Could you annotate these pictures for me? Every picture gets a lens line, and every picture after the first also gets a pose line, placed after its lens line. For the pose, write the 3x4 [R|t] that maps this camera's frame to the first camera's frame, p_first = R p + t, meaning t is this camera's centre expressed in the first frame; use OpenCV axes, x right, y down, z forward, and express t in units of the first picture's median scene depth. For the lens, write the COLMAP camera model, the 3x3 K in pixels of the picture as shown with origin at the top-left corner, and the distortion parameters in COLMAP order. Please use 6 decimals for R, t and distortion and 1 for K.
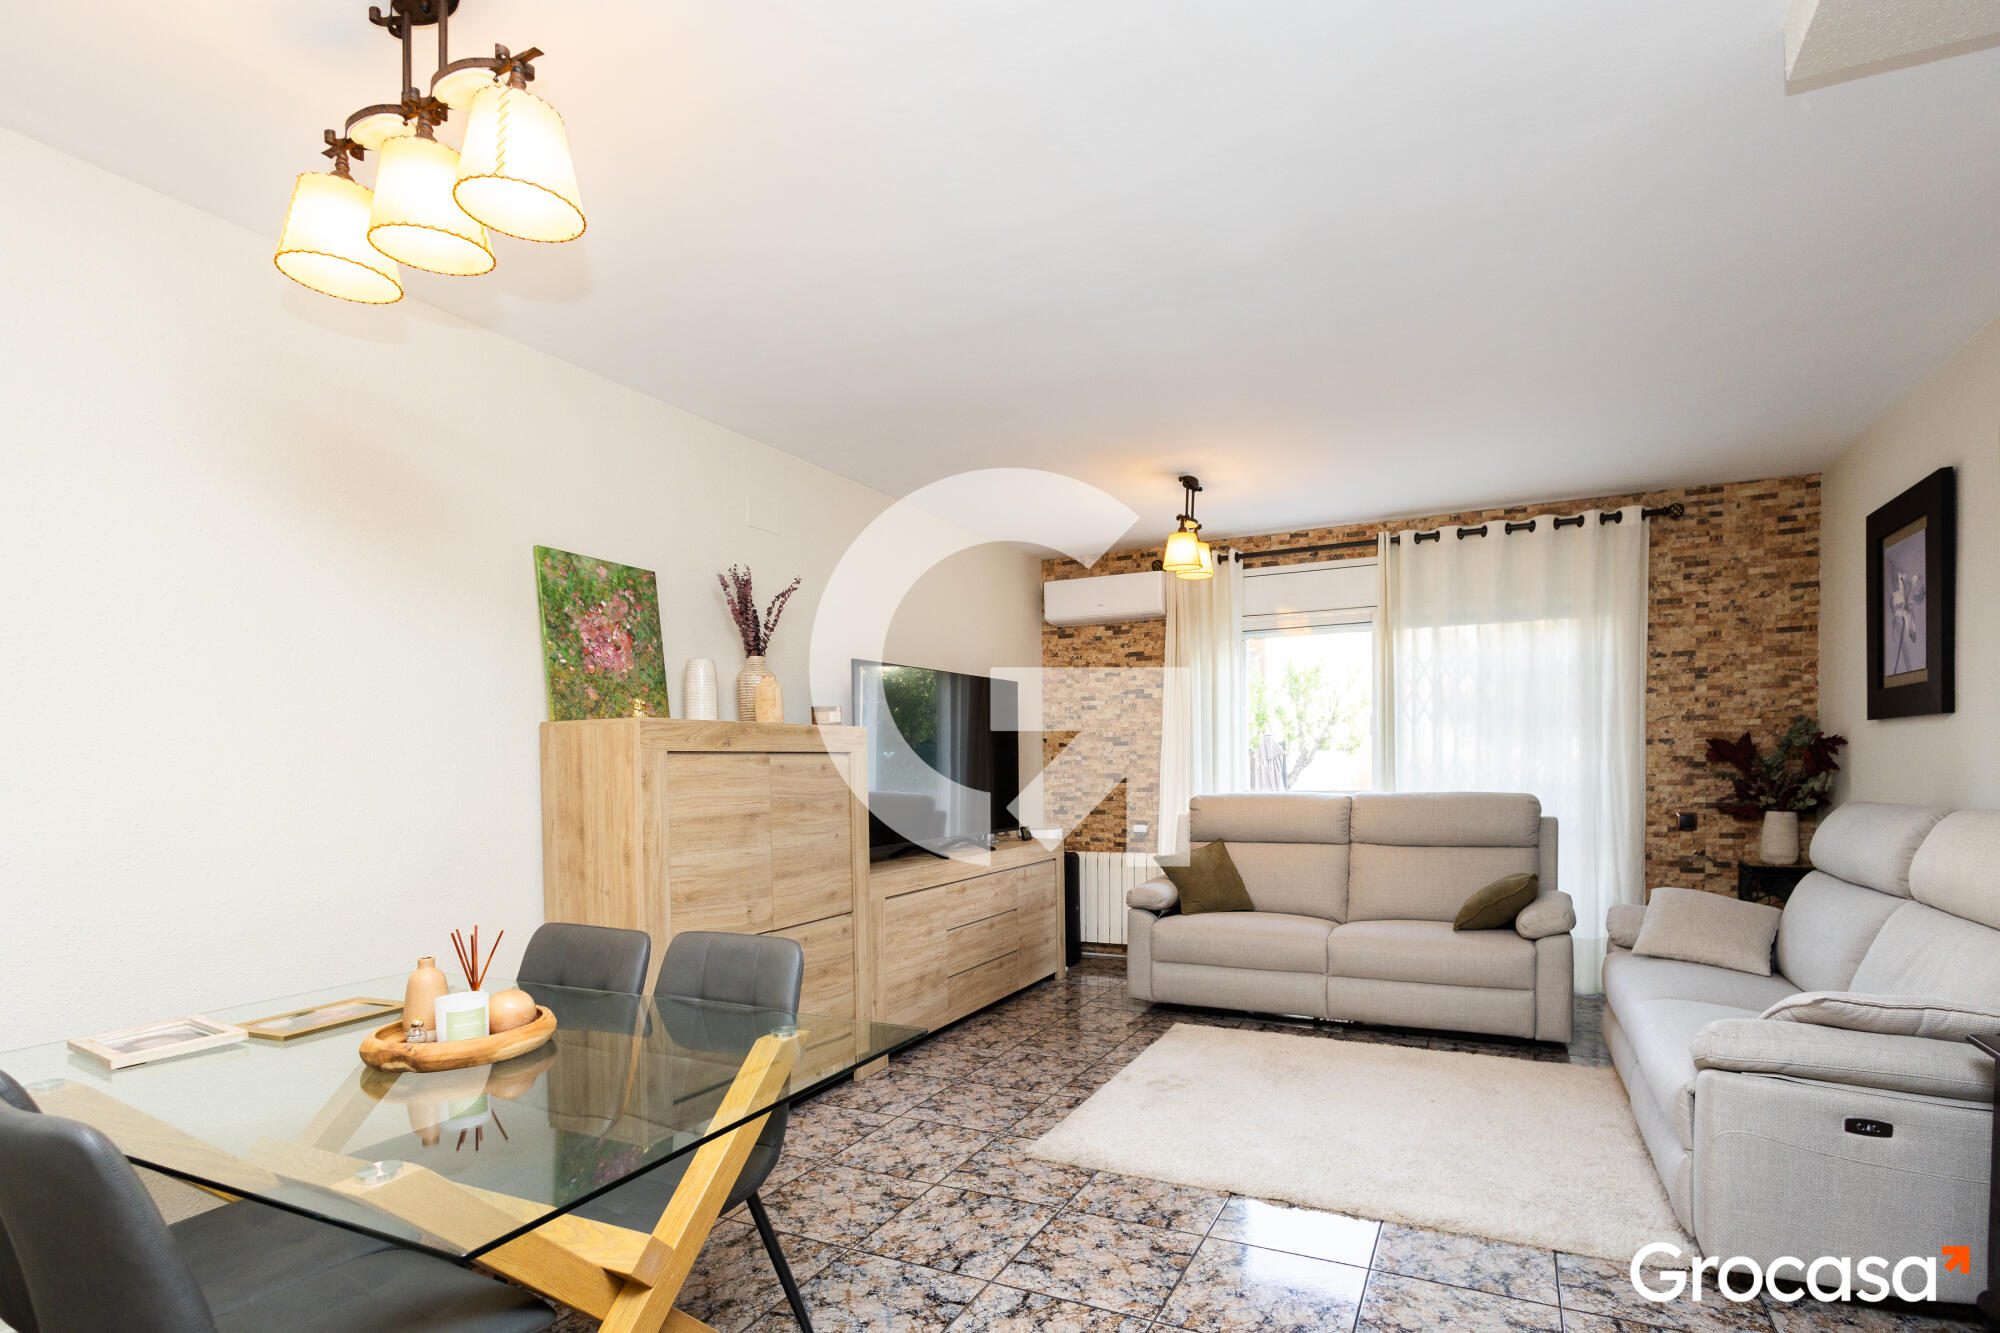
lens RADIAL K [[924.8, 0, 1094.0], [0, 924.8, 760.3], [0, 0, 1]] dist [0.001518, 0.000164]
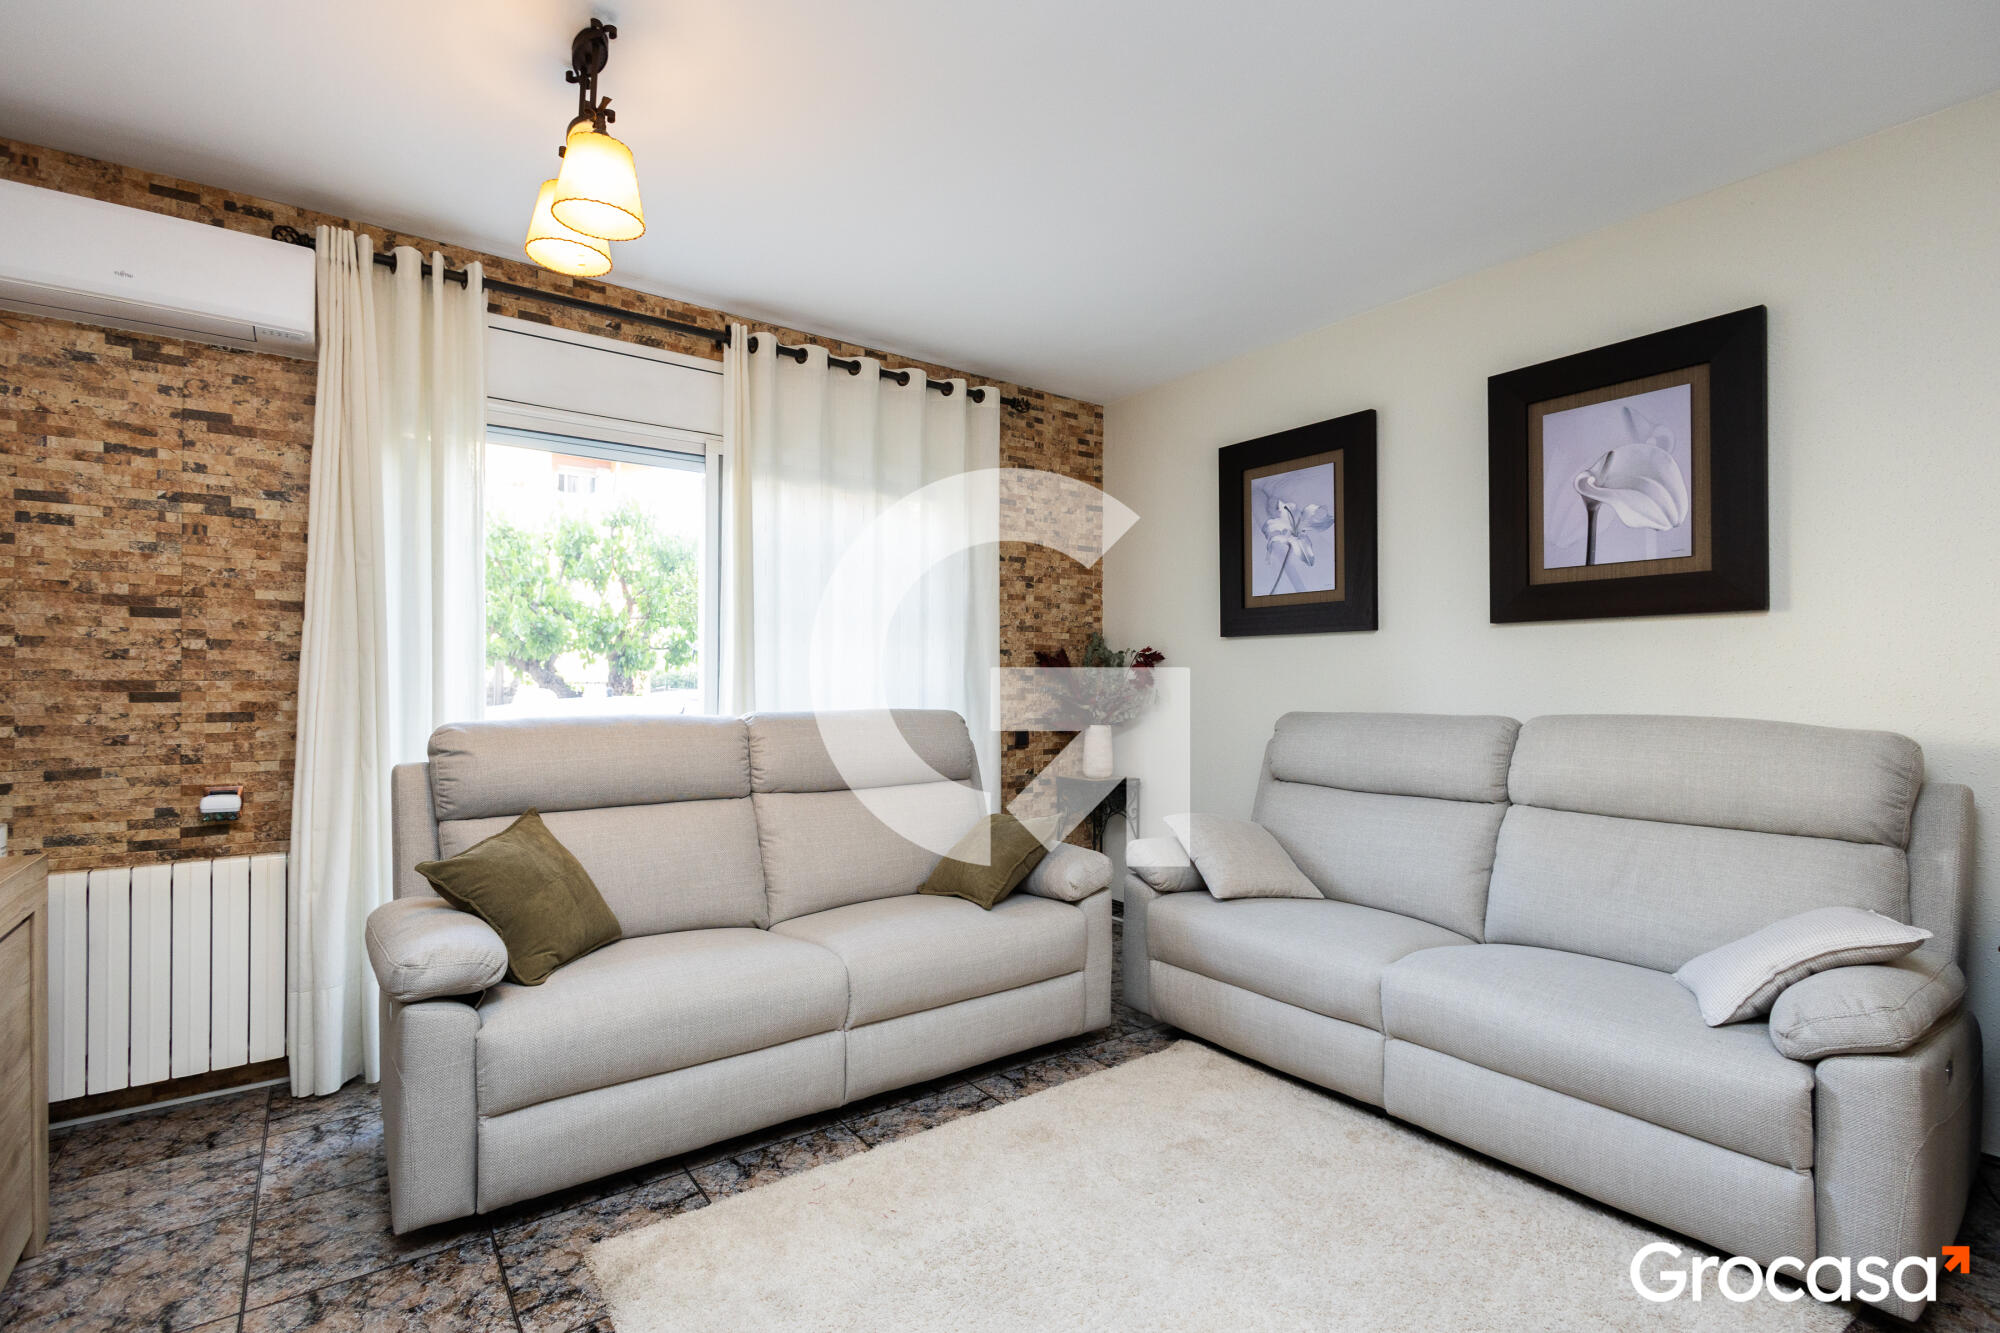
lens RADIAL K [[916.5, 0, 987.4], [0, 916.5, 672.5], [0, 0, 1]] dist [0.006887, -0.002836]
pose [[0.514532, 0.023836, 0.857140, -0.173565], [-0.010395, 0.999713, -0.021561, 0.019332], [-0.857408, 0.002184, 0.514633, 0.550923]]
